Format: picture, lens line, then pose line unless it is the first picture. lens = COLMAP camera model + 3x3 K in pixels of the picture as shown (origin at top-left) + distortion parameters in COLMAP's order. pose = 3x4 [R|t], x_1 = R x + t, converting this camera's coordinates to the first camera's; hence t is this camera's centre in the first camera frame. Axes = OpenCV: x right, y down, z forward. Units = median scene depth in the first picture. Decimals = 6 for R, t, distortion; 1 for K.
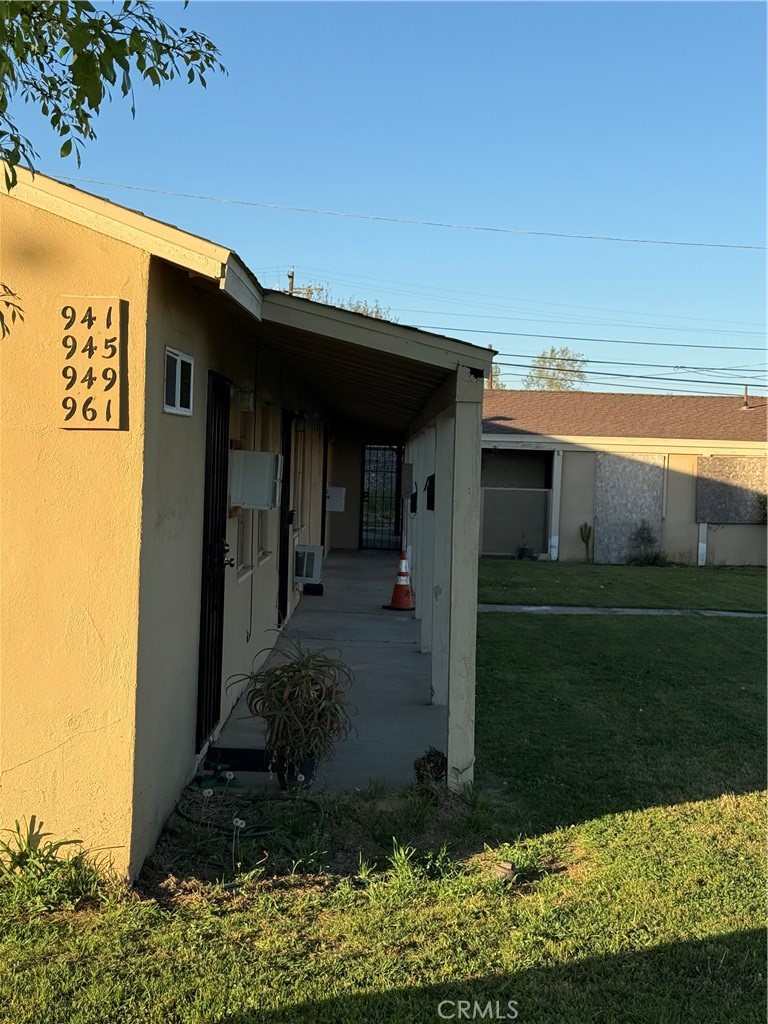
lens RADIAL K [[1461.1, 0, 384.0], [0, 1461.1, 512.0], [0, 0, 1]] dist [0.136735, -0.013256]
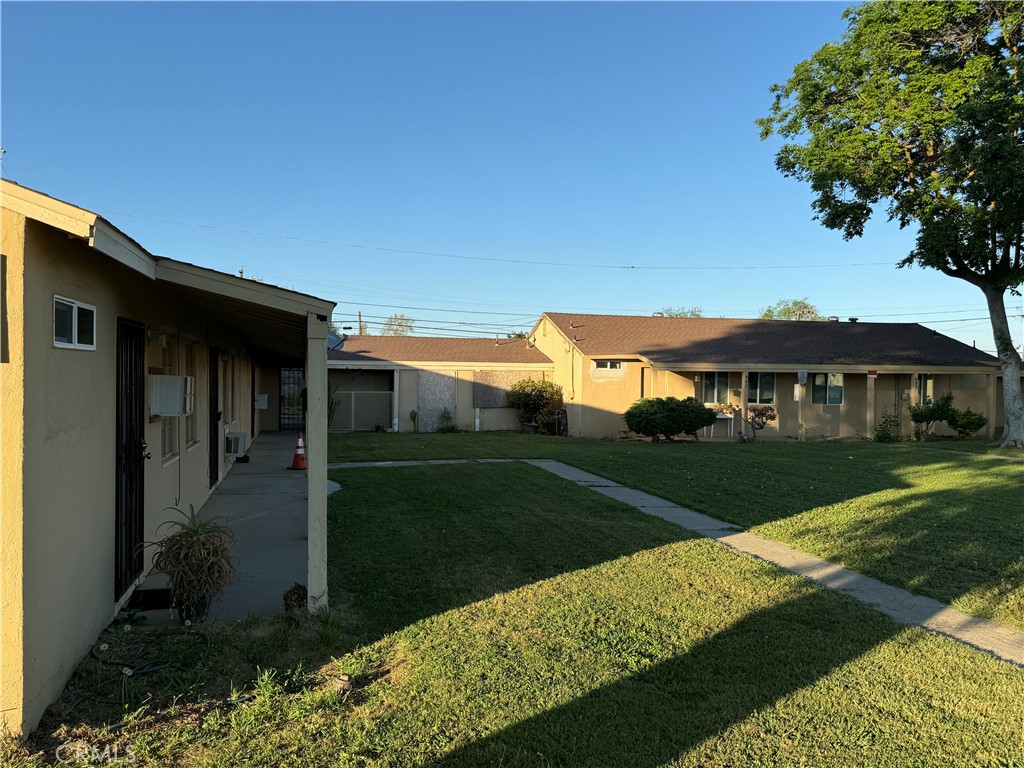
lens RADIAL K [[779.9, 0, 512.0], [0, 779.9, 384.0], [0, 0, 1]] dist [-0.011140, -0.010010]
pose [[0.966304, -0.024399, 0.256244, 0.047779], [0.030110, 0.999377, -0.018387, -0.011280], [-0.255636, 0.025483, 0.966437, 0.226247]]
